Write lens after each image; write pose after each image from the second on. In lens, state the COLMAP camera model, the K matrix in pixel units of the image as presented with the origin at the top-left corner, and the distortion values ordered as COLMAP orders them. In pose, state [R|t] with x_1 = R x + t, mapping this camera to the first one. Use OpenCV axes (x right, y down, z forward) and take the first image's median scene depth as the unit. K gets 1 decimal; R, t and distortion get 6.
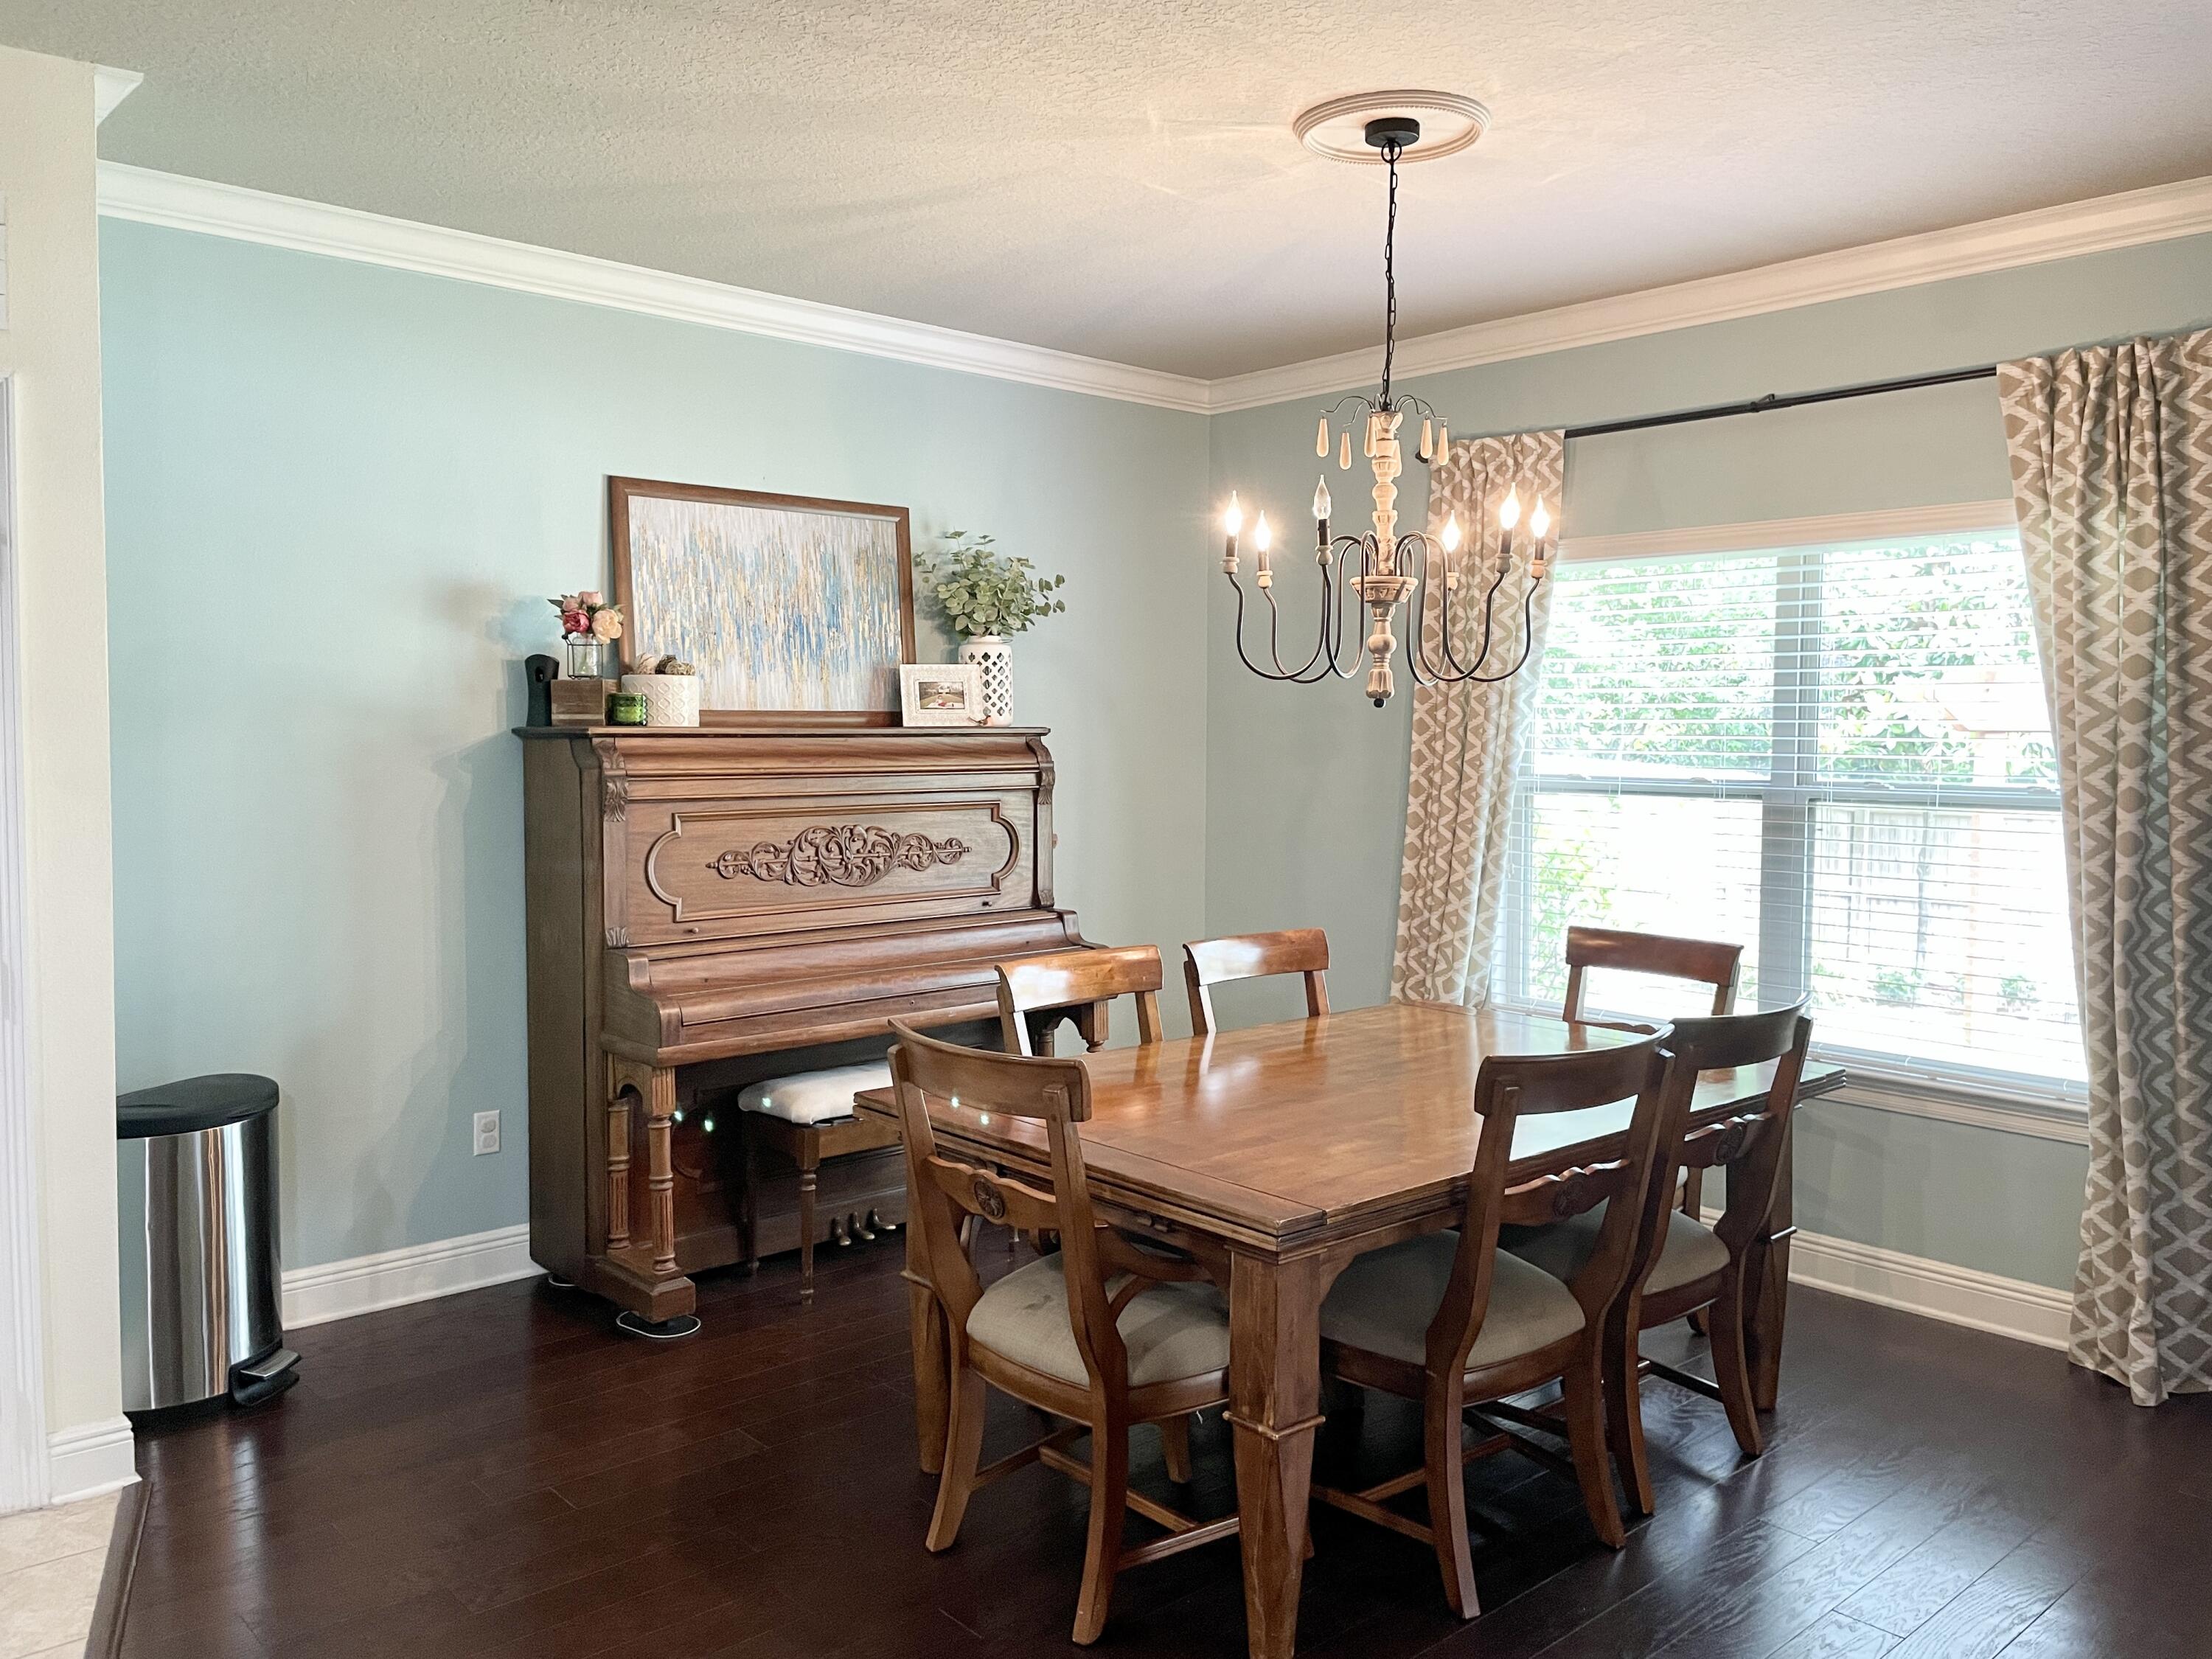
lens RADIAL K [[1688.6, 0, 1087.6], [0, 1688.6, 829.0], [0, 0, 1]] dist [0.082794, -0.120890]
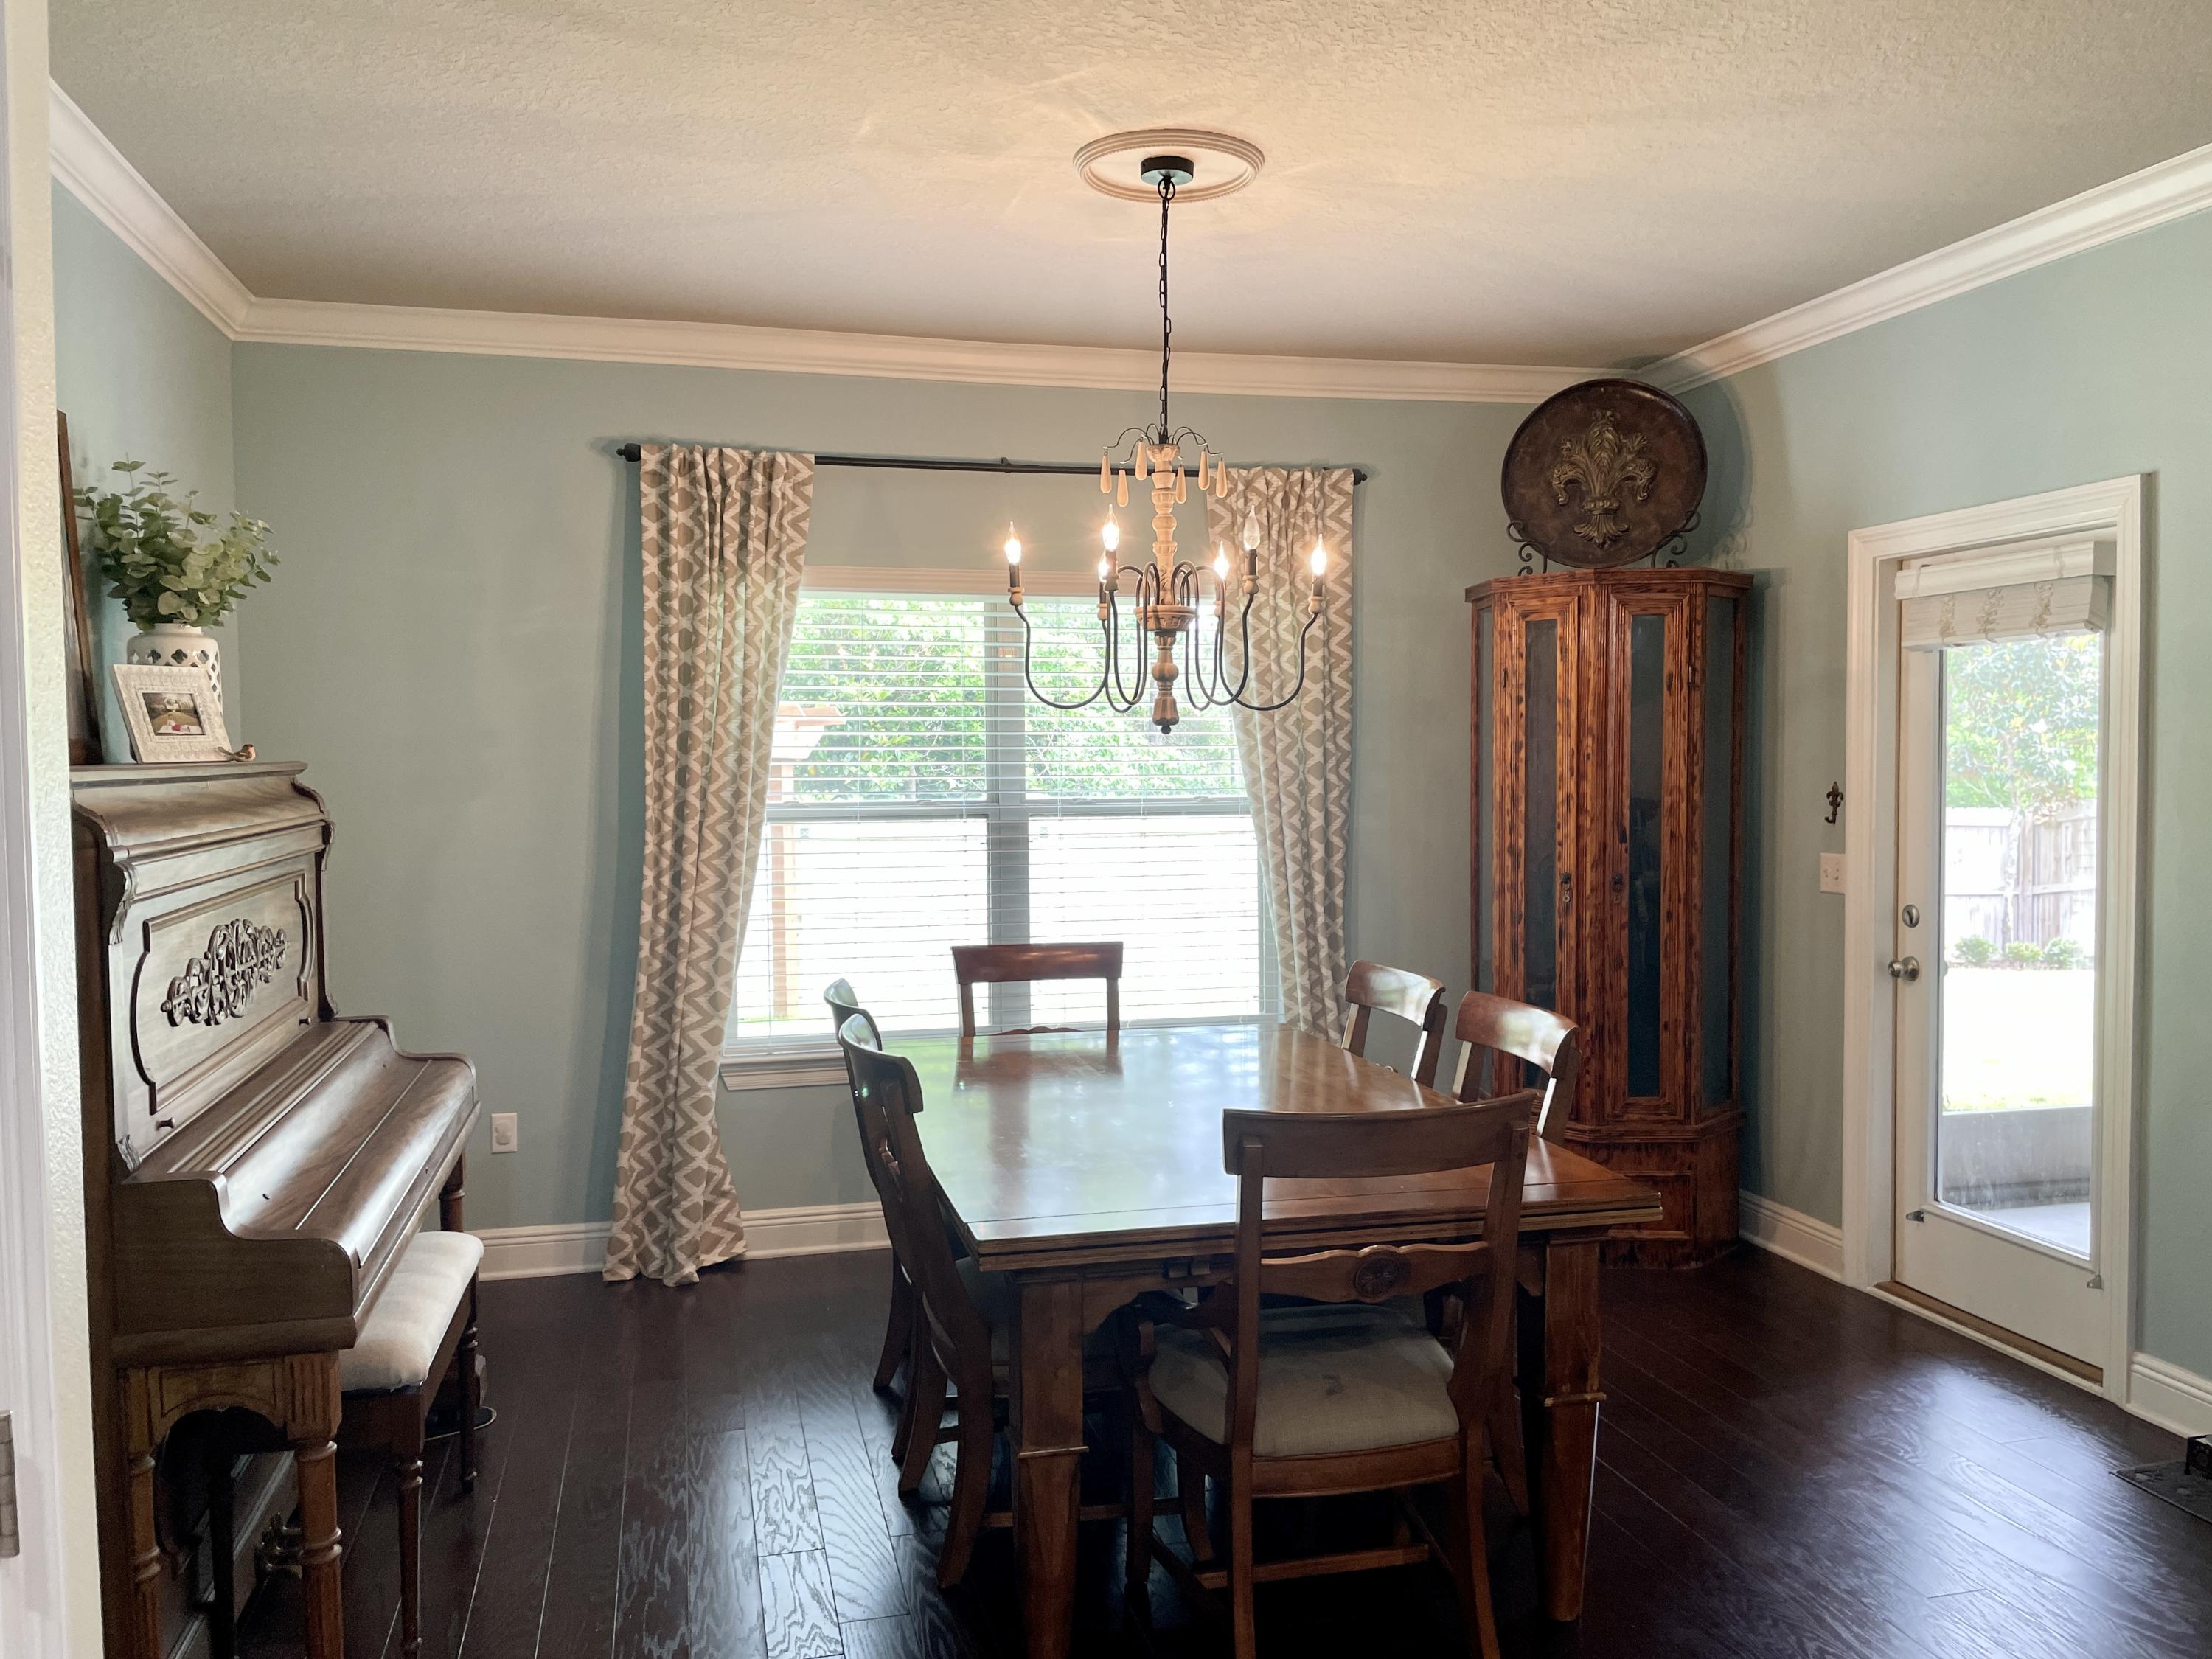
lens RADIAL K [[1688.6, 0, 1093.1], [0, 1688.6, 831.3], [0, 0, 1]] dist [0.082794, -0.120890]
pose [[0.460355, -0.050860, 0.886277, -0.551630], [0.061692, 0.997777, 0.025215, -0.032010], [-0.885589, 0.043068, 0.462469, 0.425212]]
